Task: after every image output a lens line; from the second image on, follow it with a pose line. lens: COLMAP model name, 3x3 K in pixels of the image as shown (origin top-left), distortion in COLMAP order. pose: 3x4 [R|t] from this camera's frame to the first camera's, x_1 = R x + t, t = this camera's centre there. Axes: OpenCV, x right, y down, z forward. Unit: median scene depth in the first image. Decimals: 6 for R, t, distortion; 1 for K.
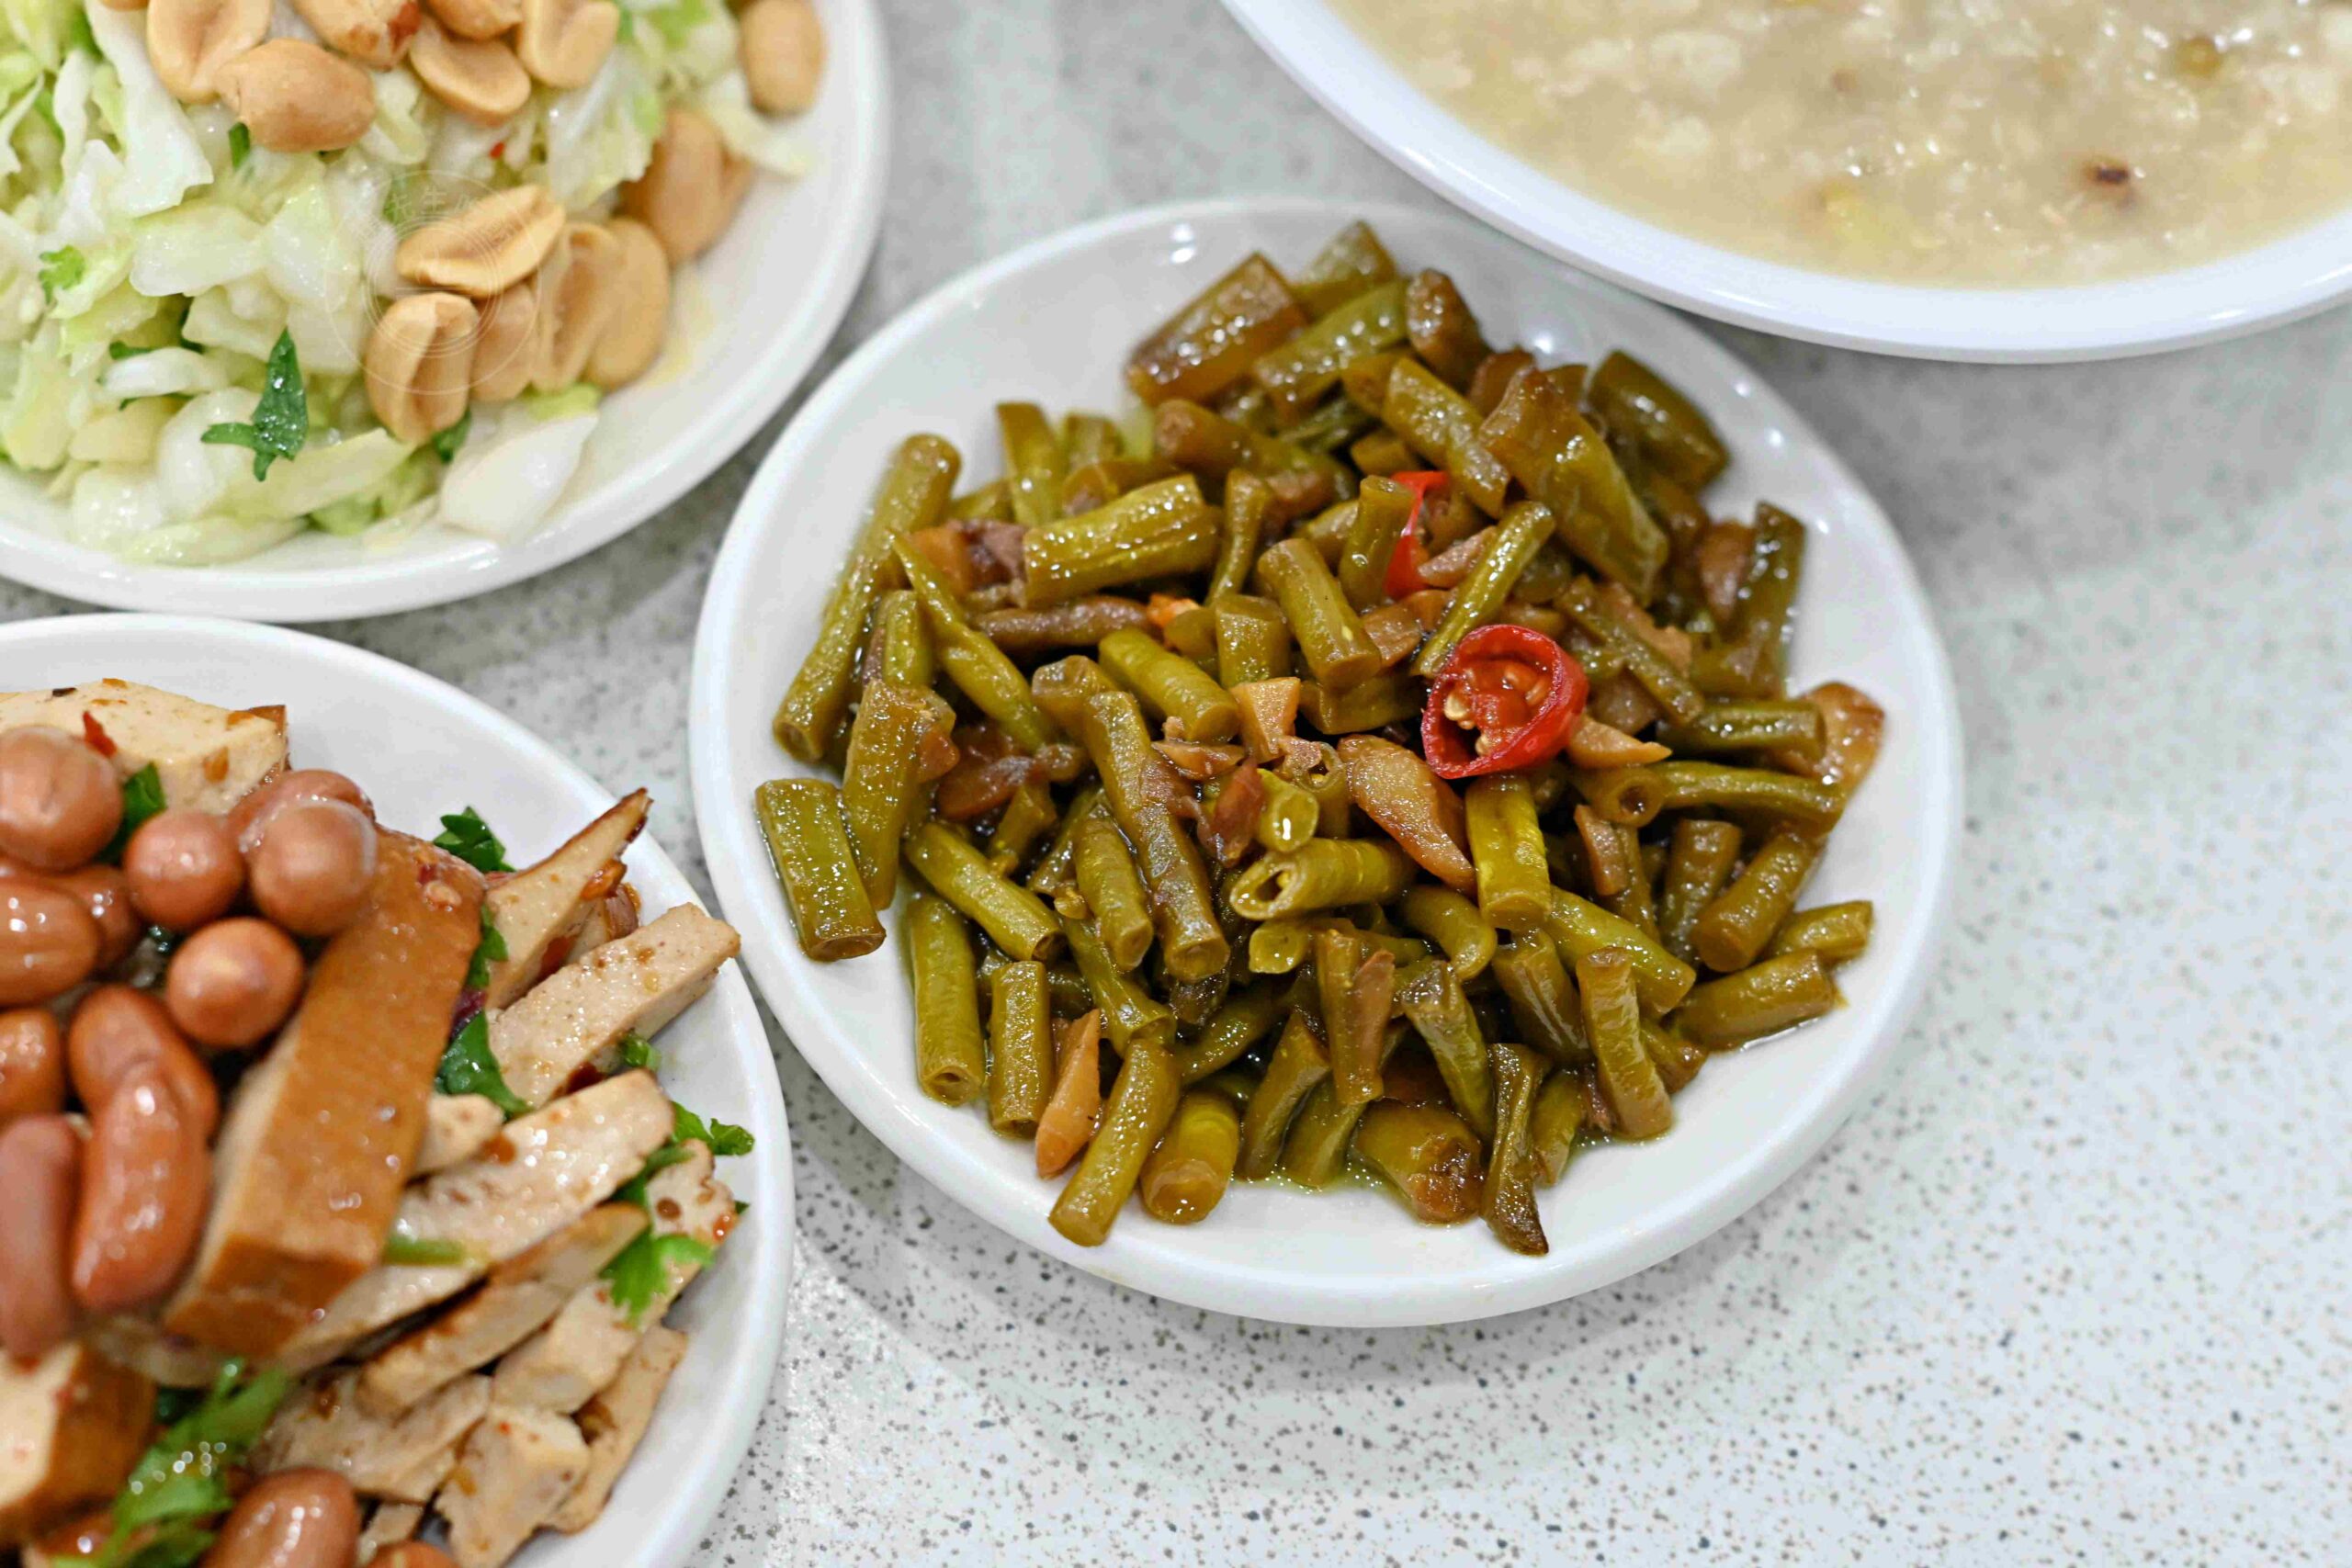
lens RADIAL K [[4991.2, 0, 1176.0], [0, 4991.2, 784.0], [0, 0, 1]] dist [-0.005079, -0.043749]
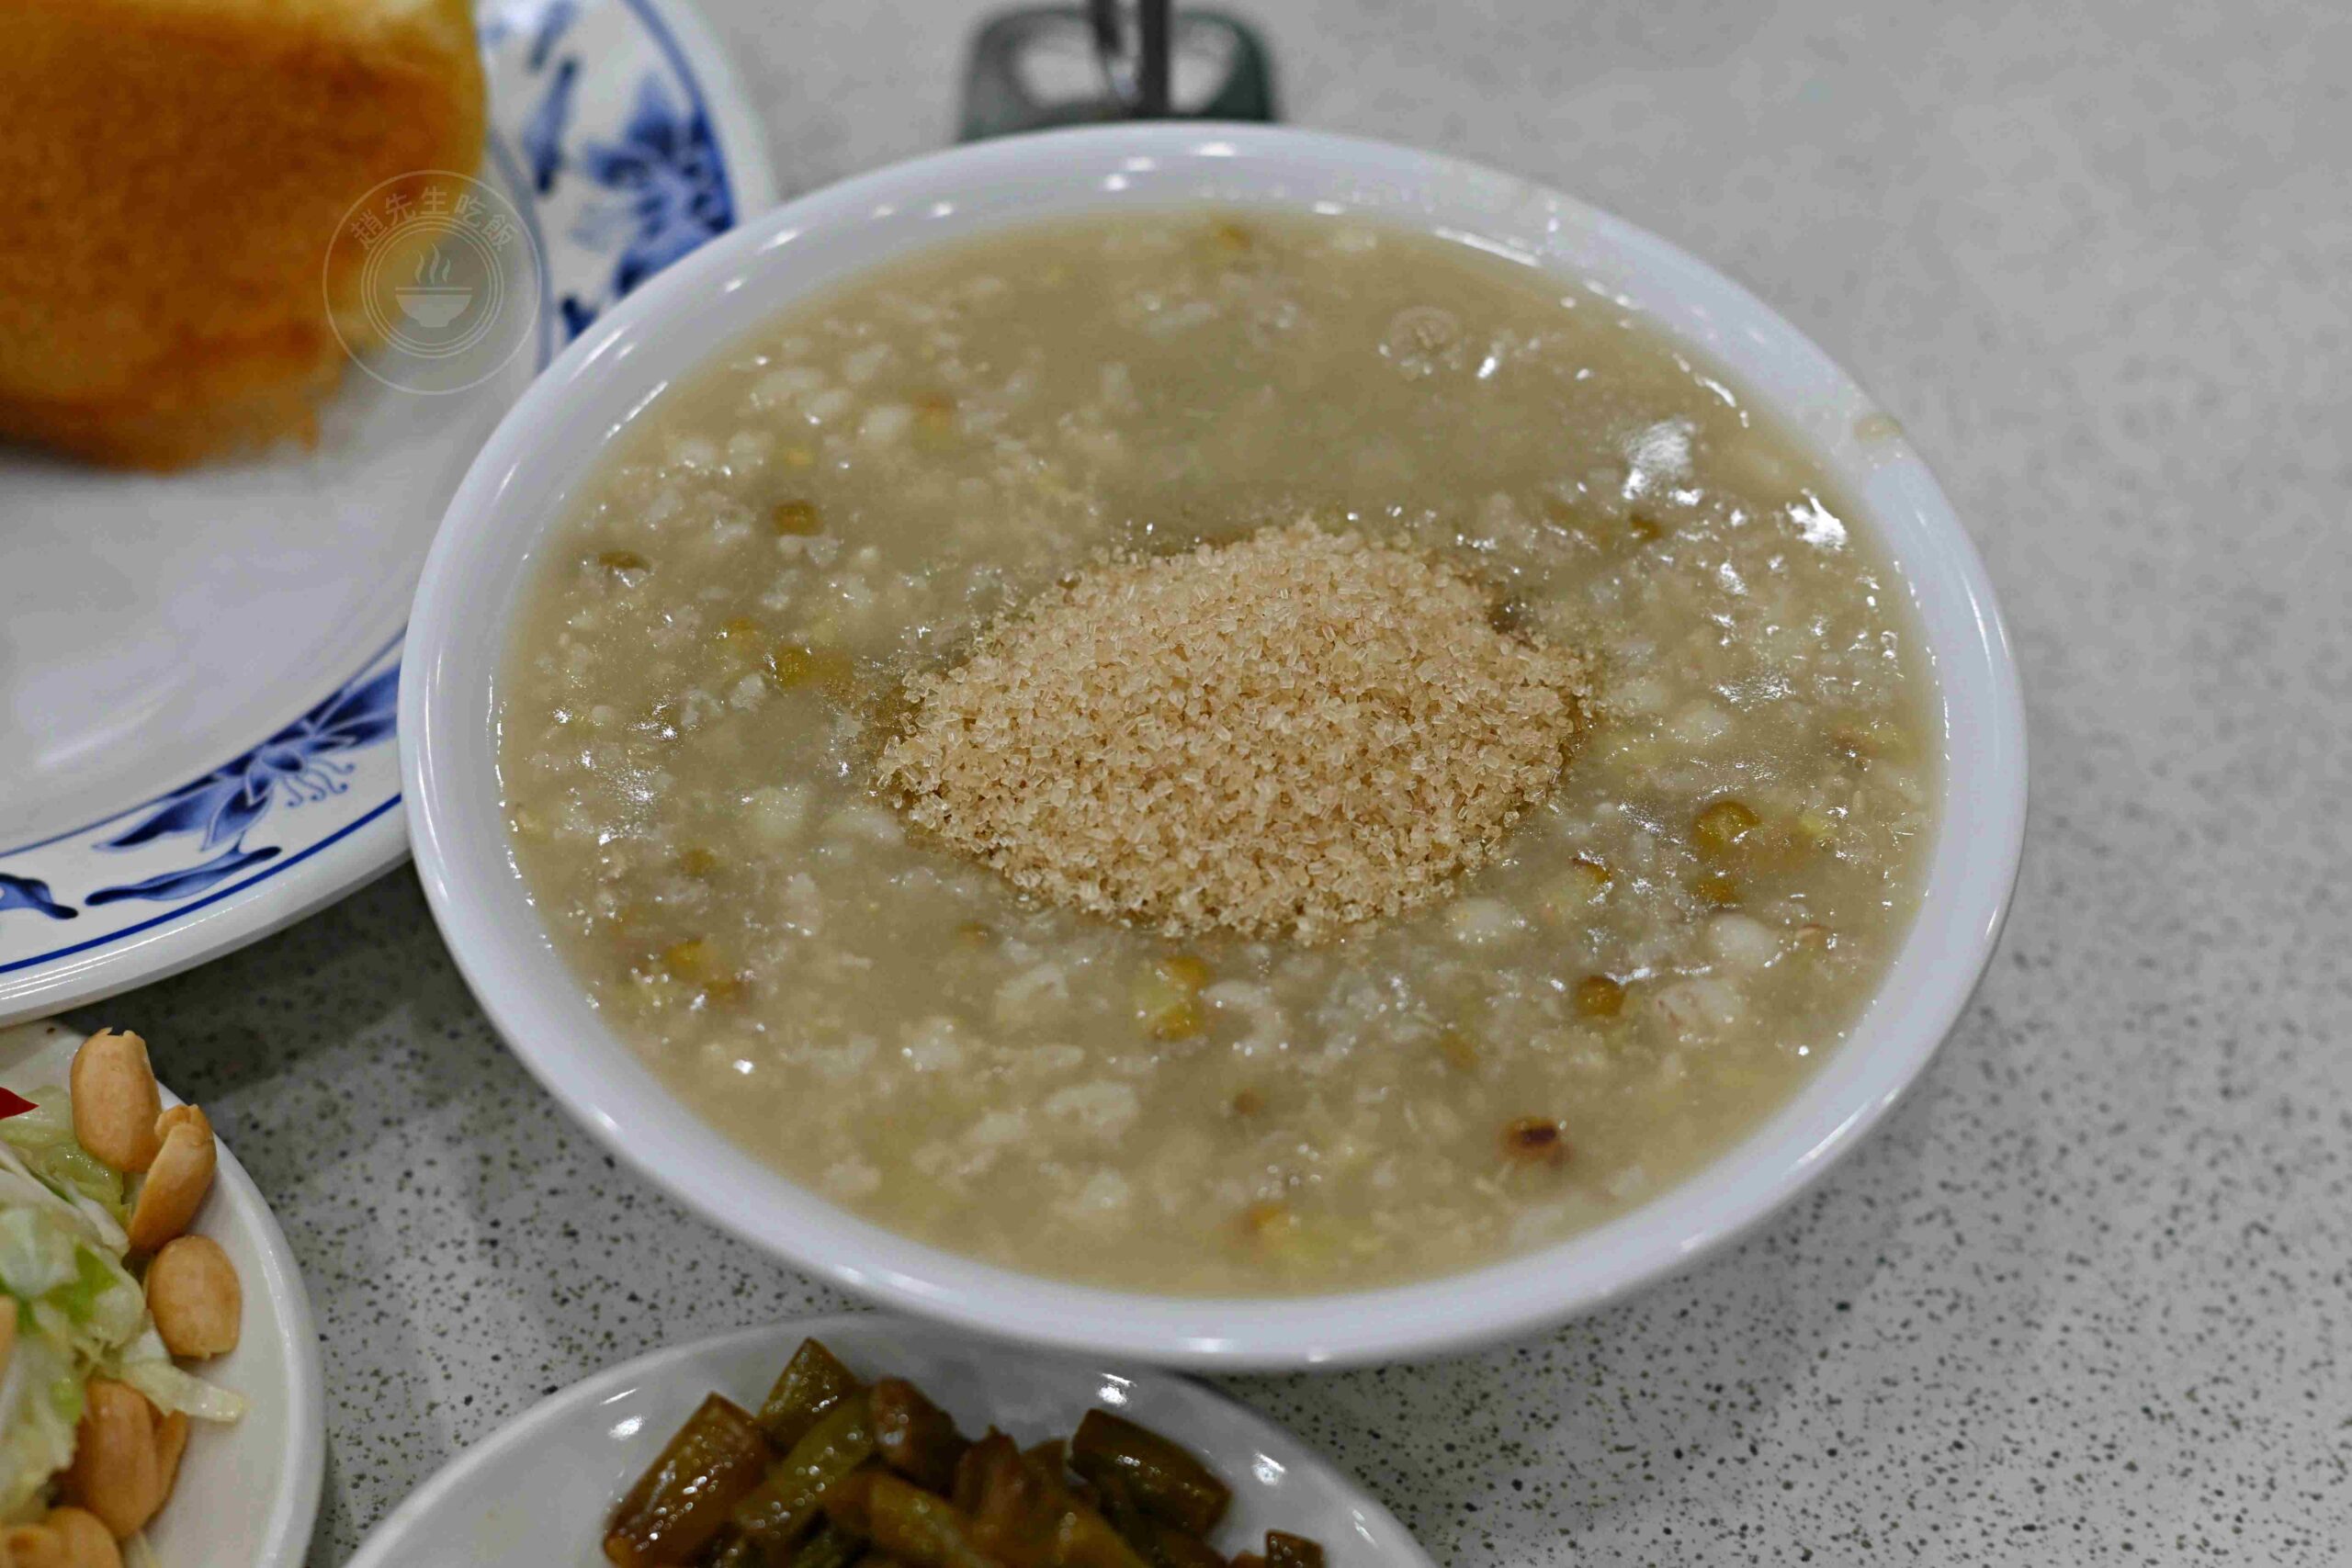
lens RADIAL K [[4991.2, 0, 1176.0], [0, 4991.2, 784.0], [0, 0, 1]] dist [-0.005079, -0.043749]
pose [[0.971752, -0.209004, 0.109616, 0.023416], [0.225811, 0.958435, -0.174391, -0.031801], [-0.068611, 0.194217, 0.978556, 0.012913]]
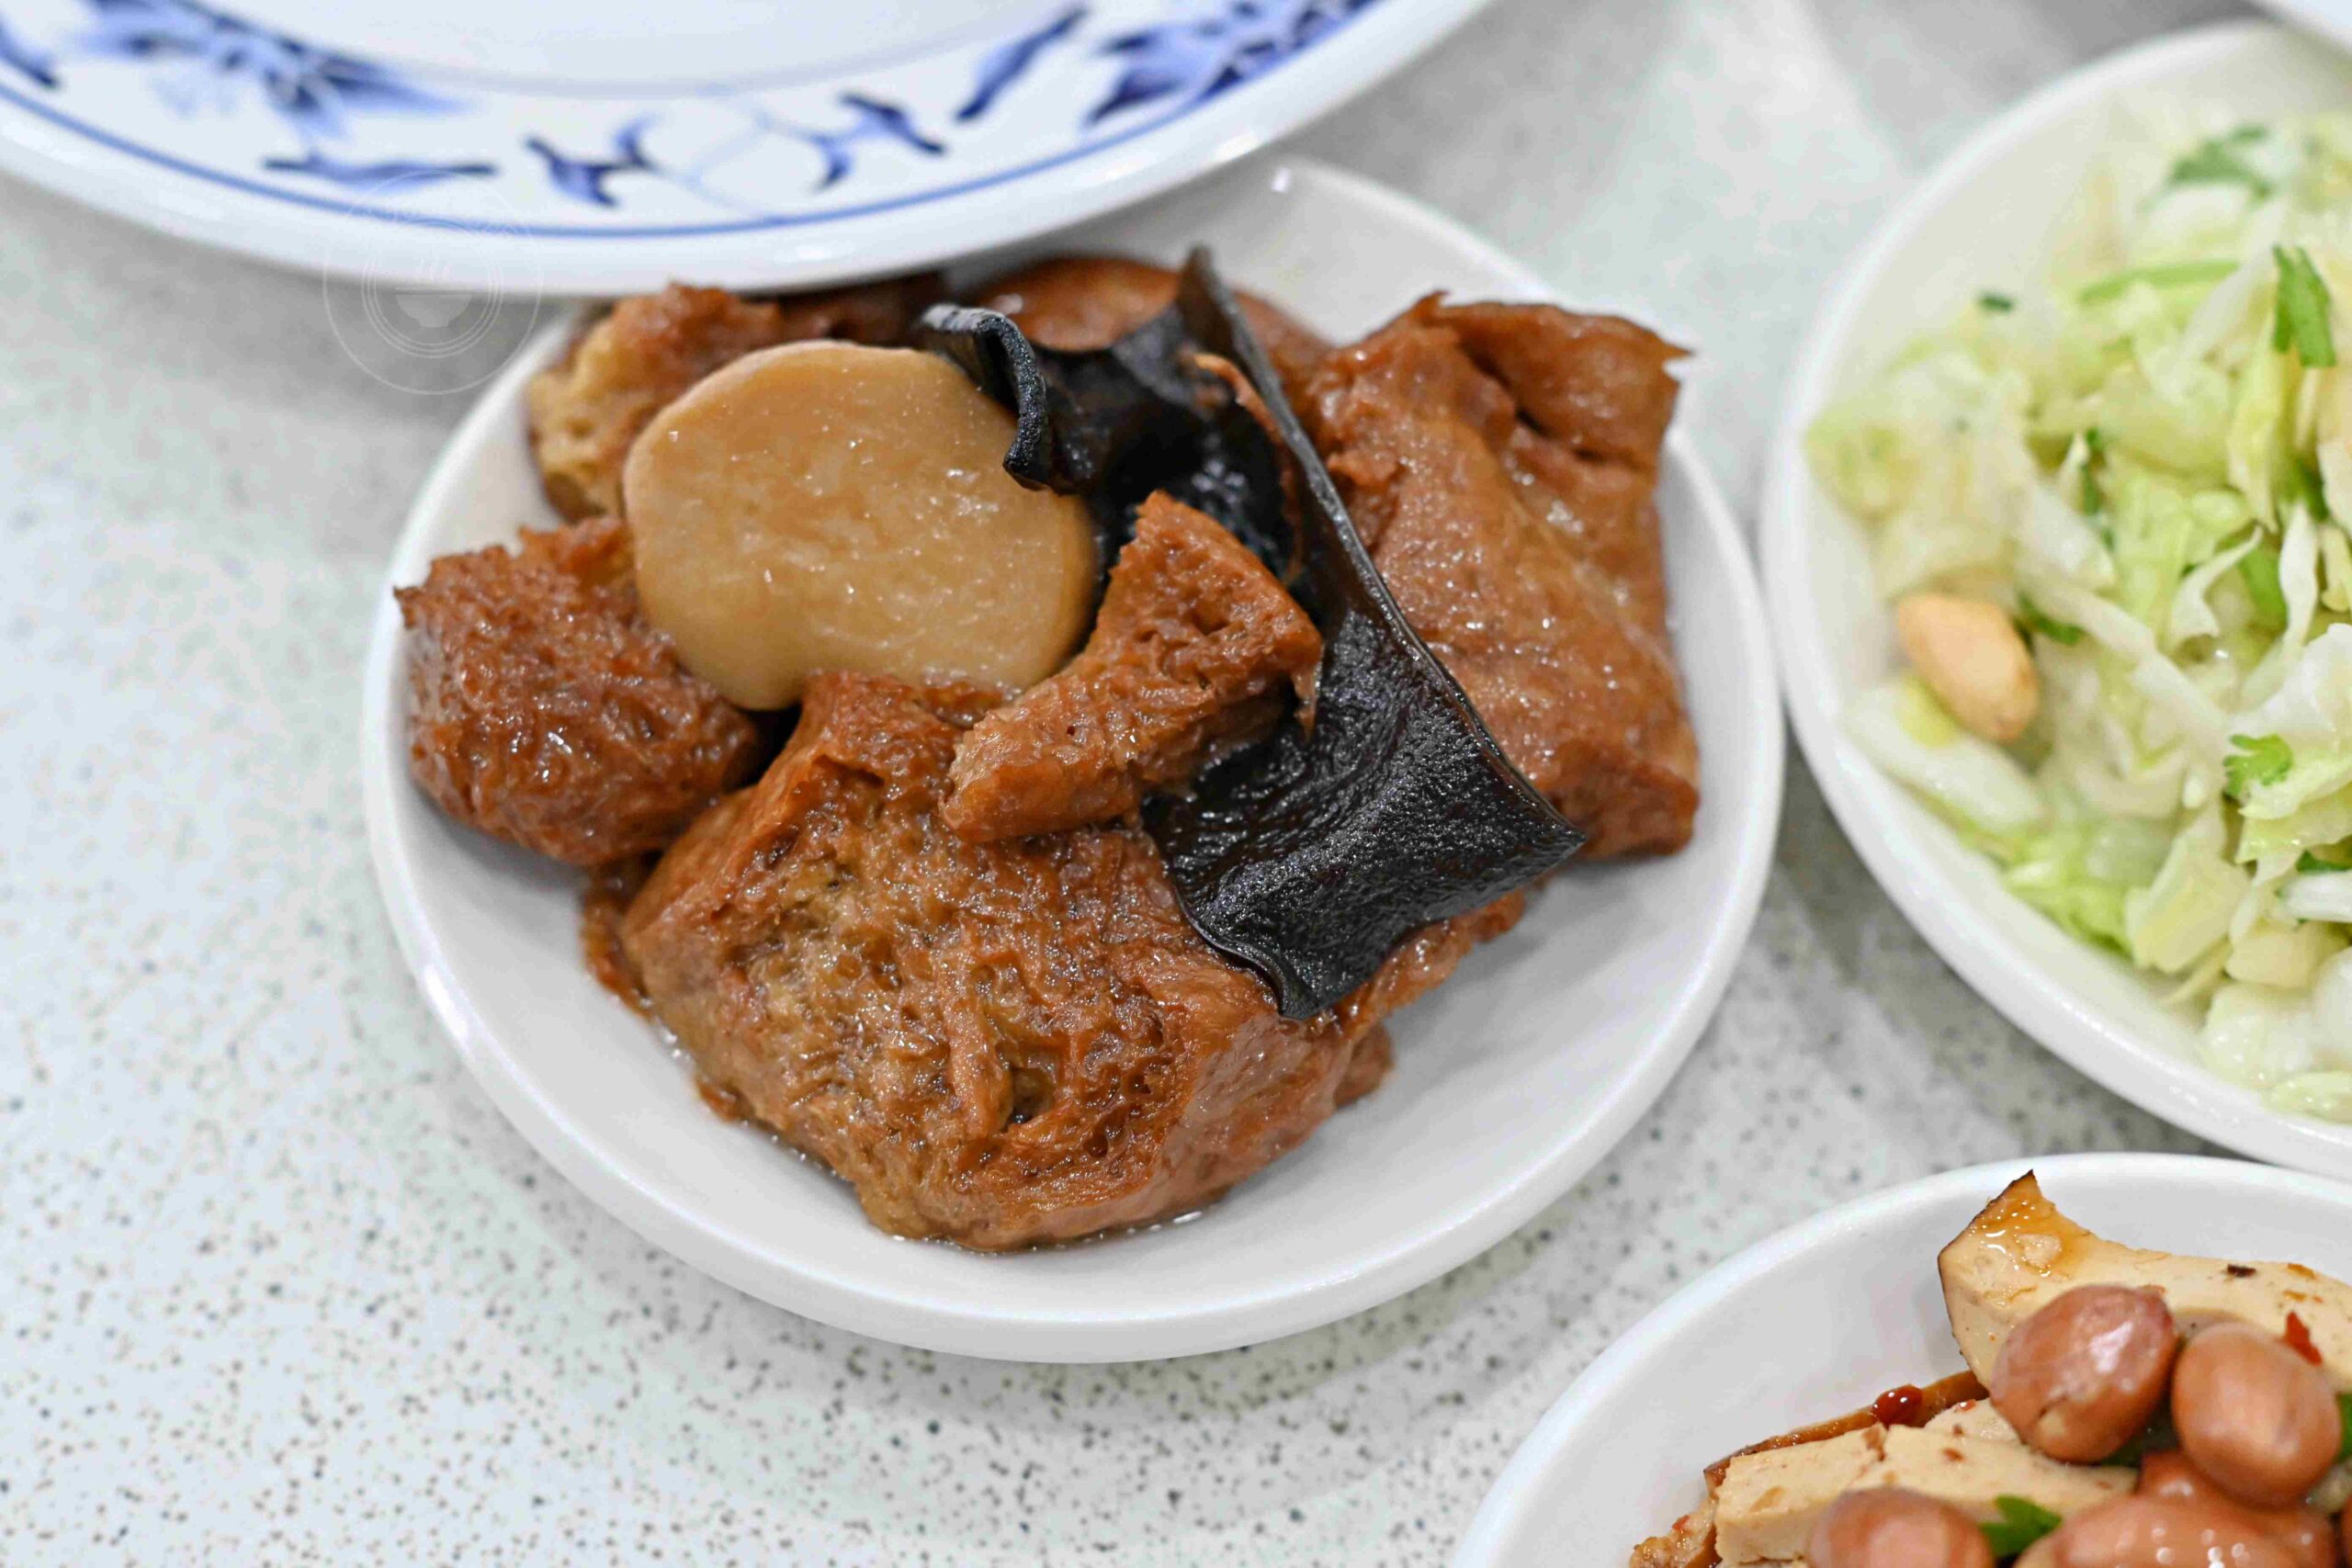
lens RADIAL K [[4991.2, 0, 1176.0], [0, 4991.2, 784.0], [0, 0, 1]] dist [-0.005079, -0.043749]
pose [[0.969298, 0.167332, -0.180172, -0.246523], [-0.173096, 0.984764, -0.016647, -0.051913], [0.174641, 0.047323, 0.983494, 0.120353]]
